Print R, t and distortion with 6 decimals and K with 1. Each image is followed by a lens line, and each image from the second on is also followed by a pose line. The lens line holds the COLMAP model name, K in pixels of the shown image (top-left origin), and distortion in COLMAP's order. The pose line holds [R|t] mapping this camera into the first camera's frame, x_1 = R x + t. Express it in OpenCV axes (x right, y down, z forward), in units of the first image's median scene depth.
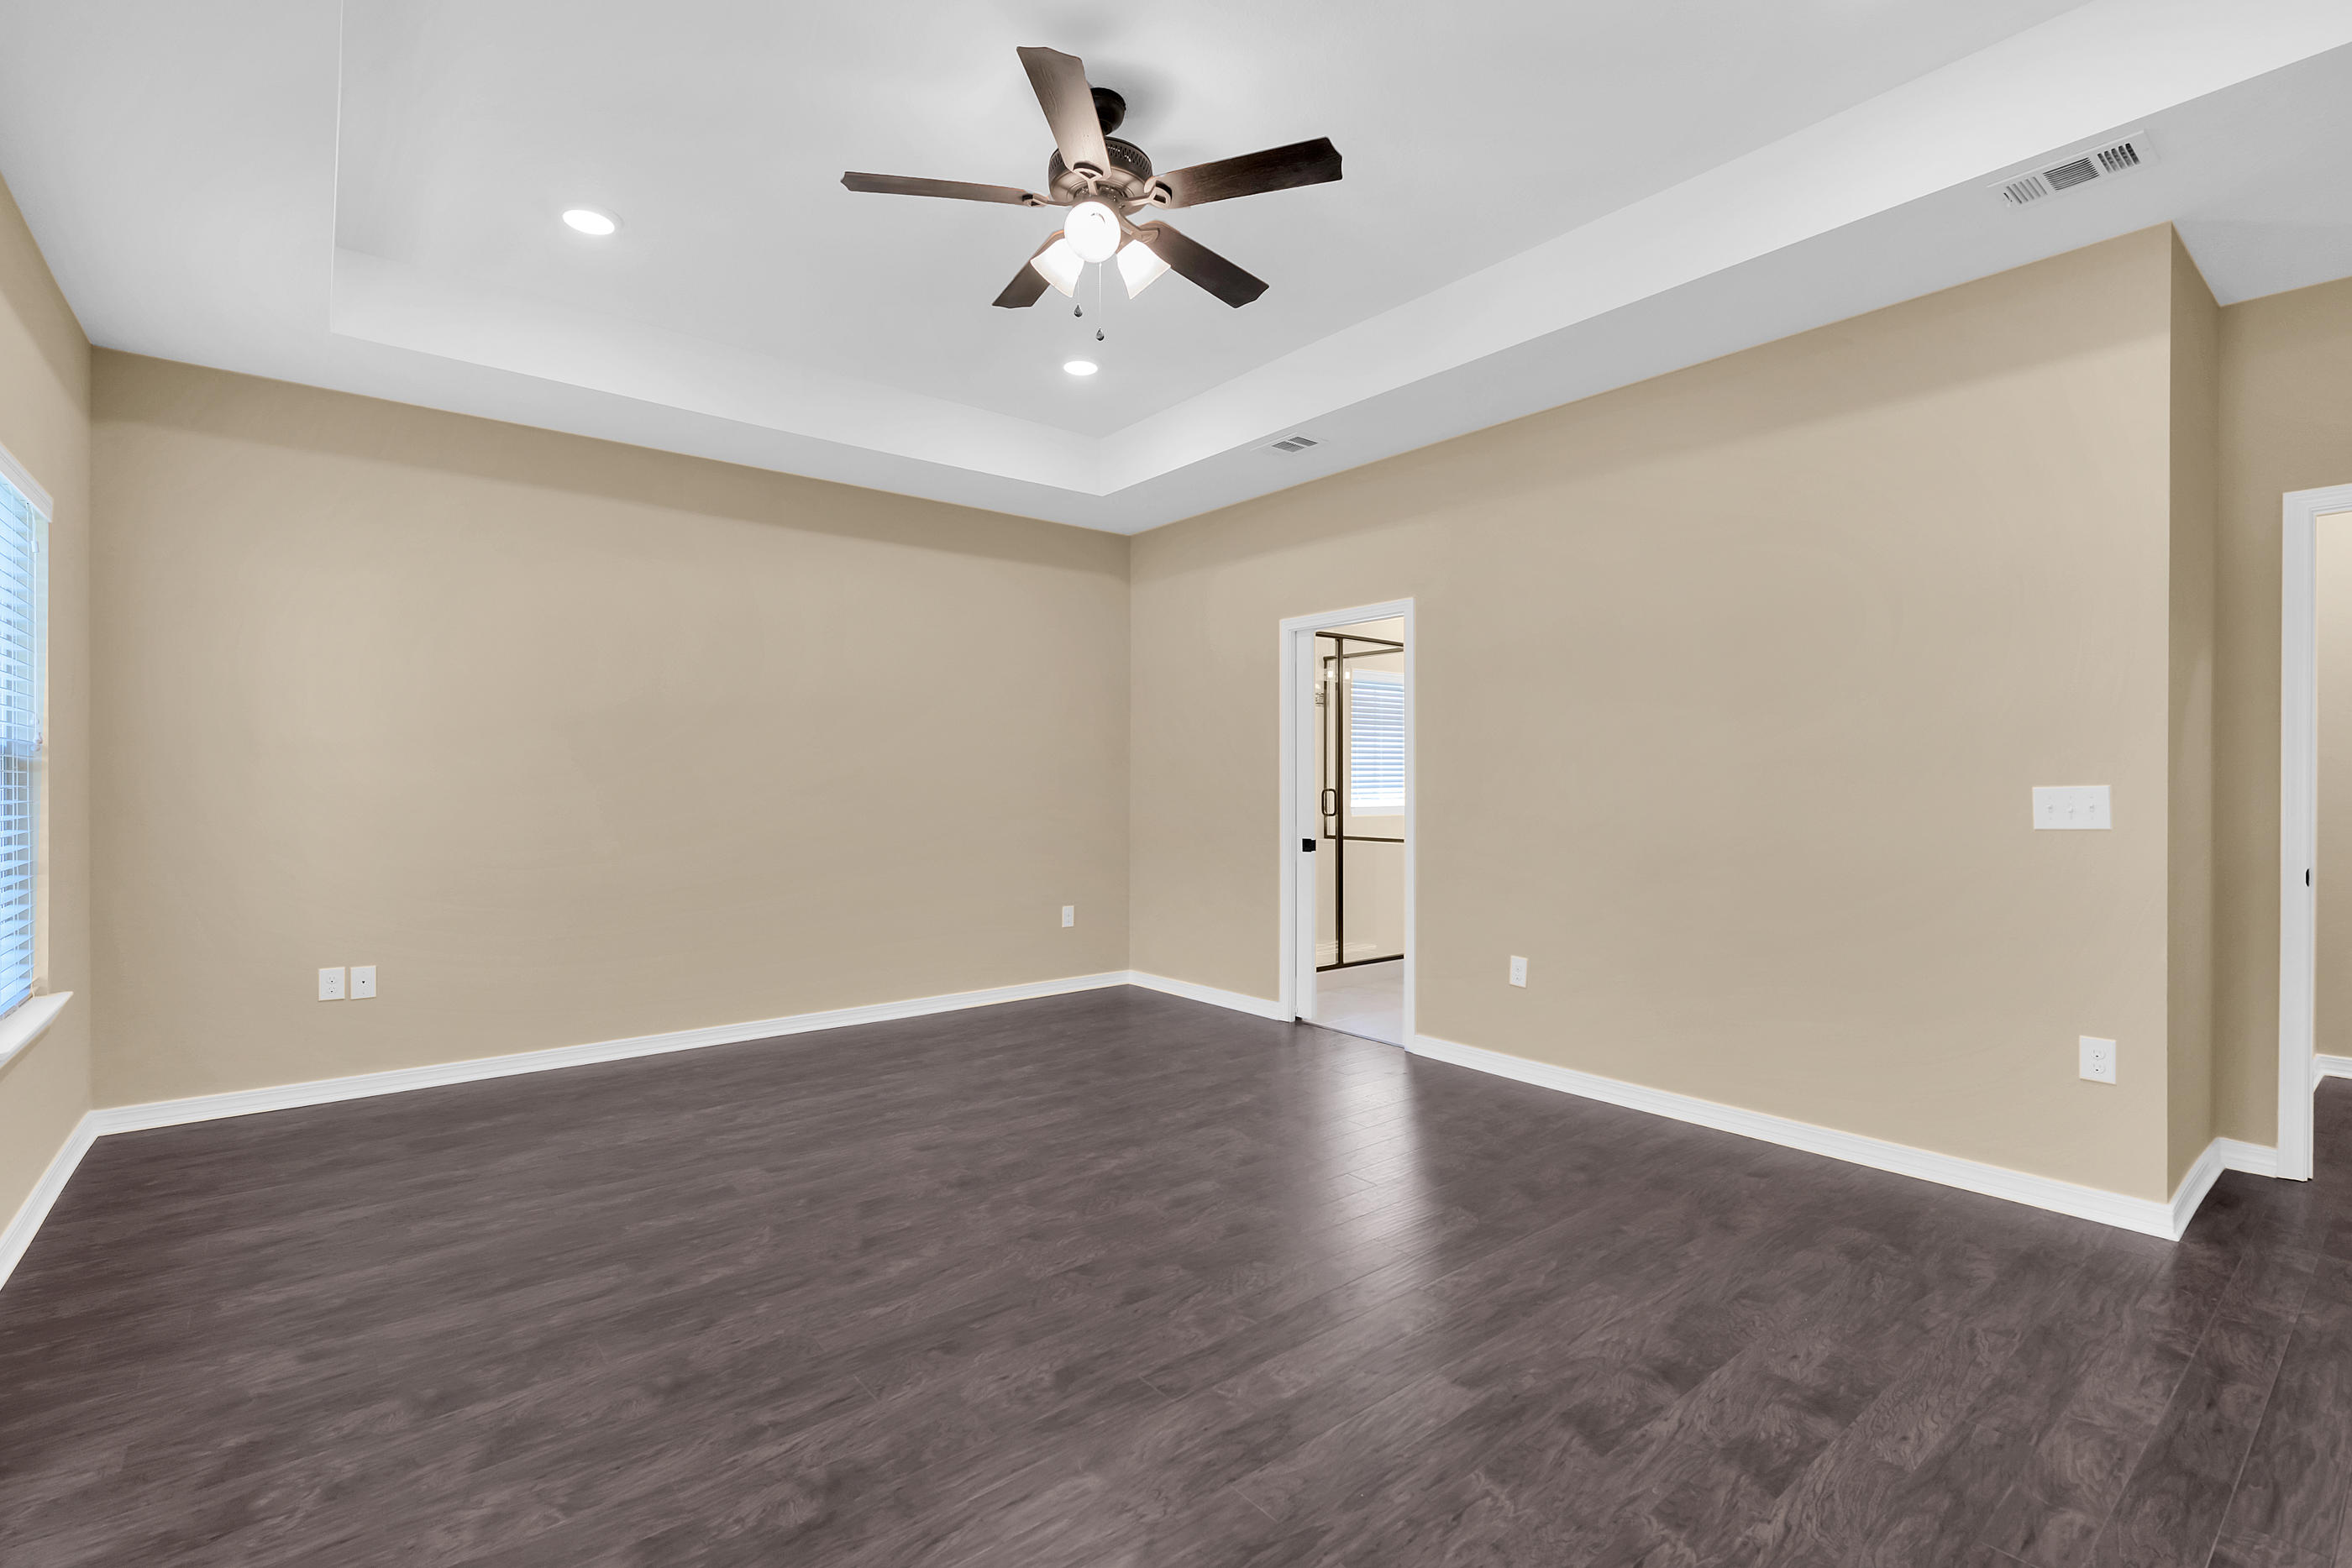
lens RADIAL K [[1059.8, 0, 1174.2], [0, 1059.8, 782.1], [0, 0, 1]] dist [0.005249, -0.004565]
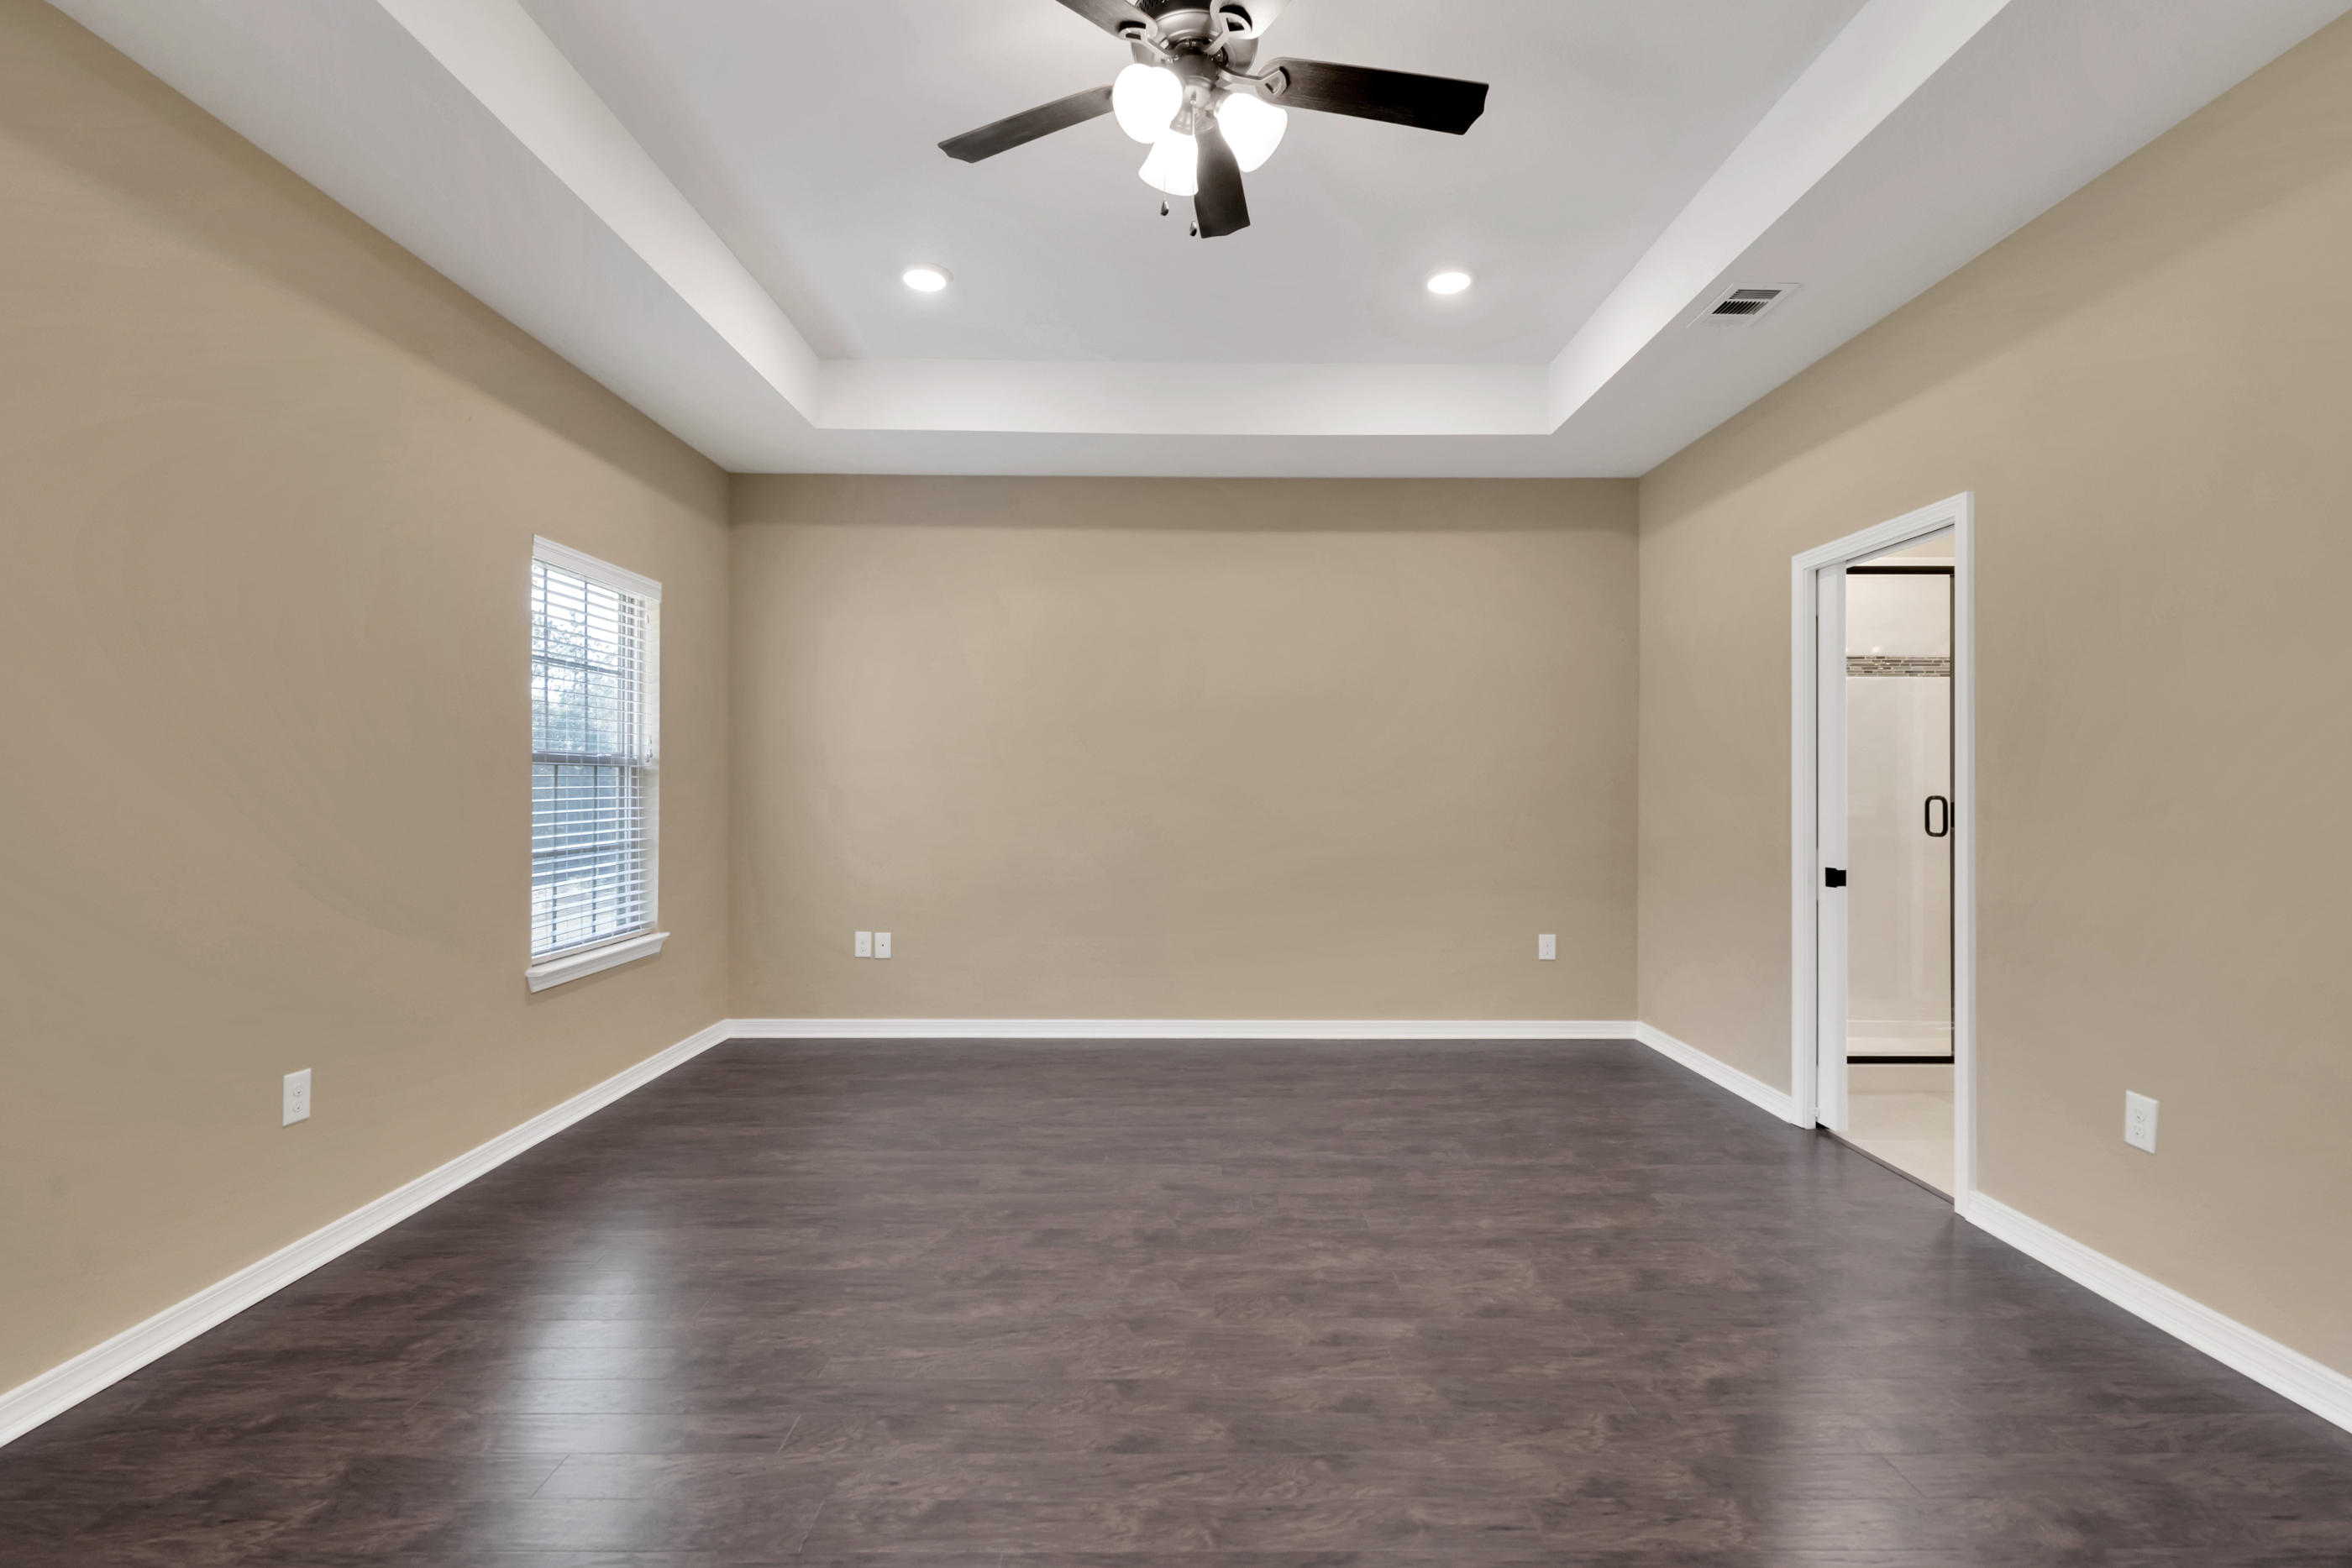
lens RADIAL K [[1059.8, 0, 1174.2], [0, 1059.8, 782.1], [0, 0, 1]] dist [0.005249, -0.004565]
pose [[0.782069, -0.000715, -0.623192, 0.334205], [-0.001777, 0.999993, -0.003377, 0.000714], [0.623190, 0.003749, 0.782062, 0.288305]]
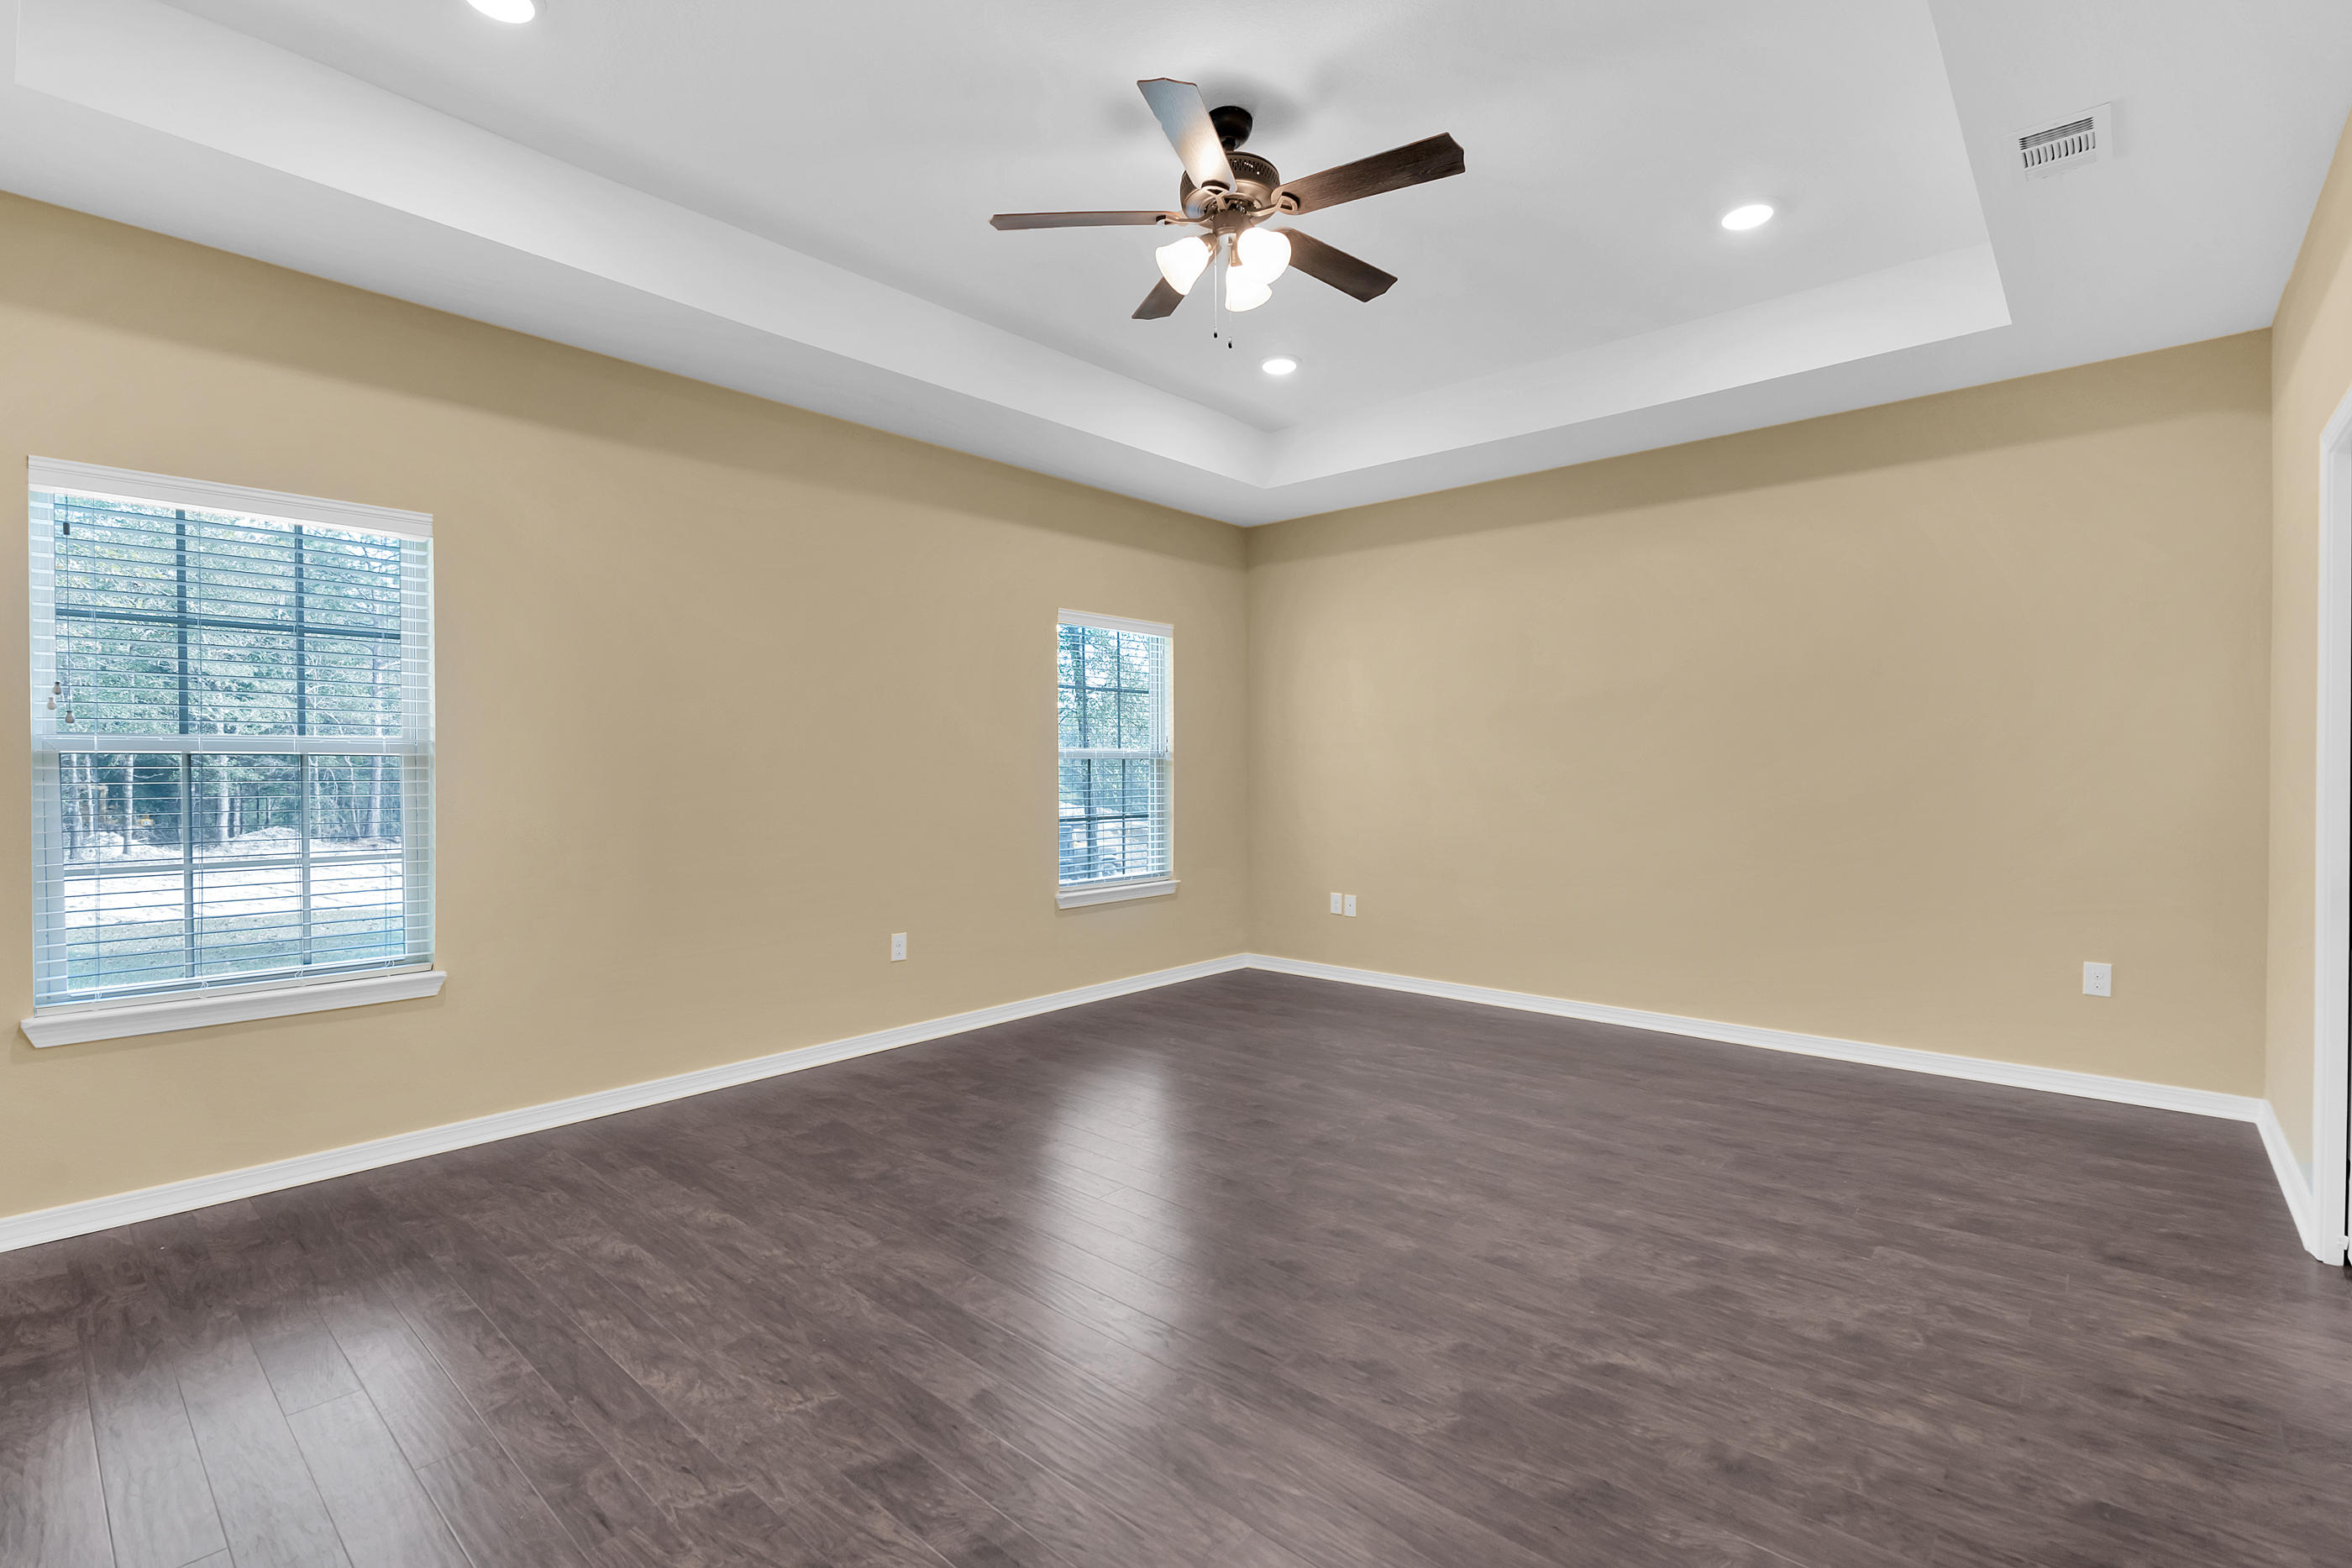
lens RADIAL K [[1032.3, 0, 1166.0], [0, 1032.3, 782.4], [0, 0, 1]] dist [0.001670, -0.003907]
pose [[0.169324, 0.011199, -0.985497, 0.731952], [0.003089, 0.999924, 0.011894, -0.001508], [0.985556, -0.005058, 0.169276, 0.605647]]
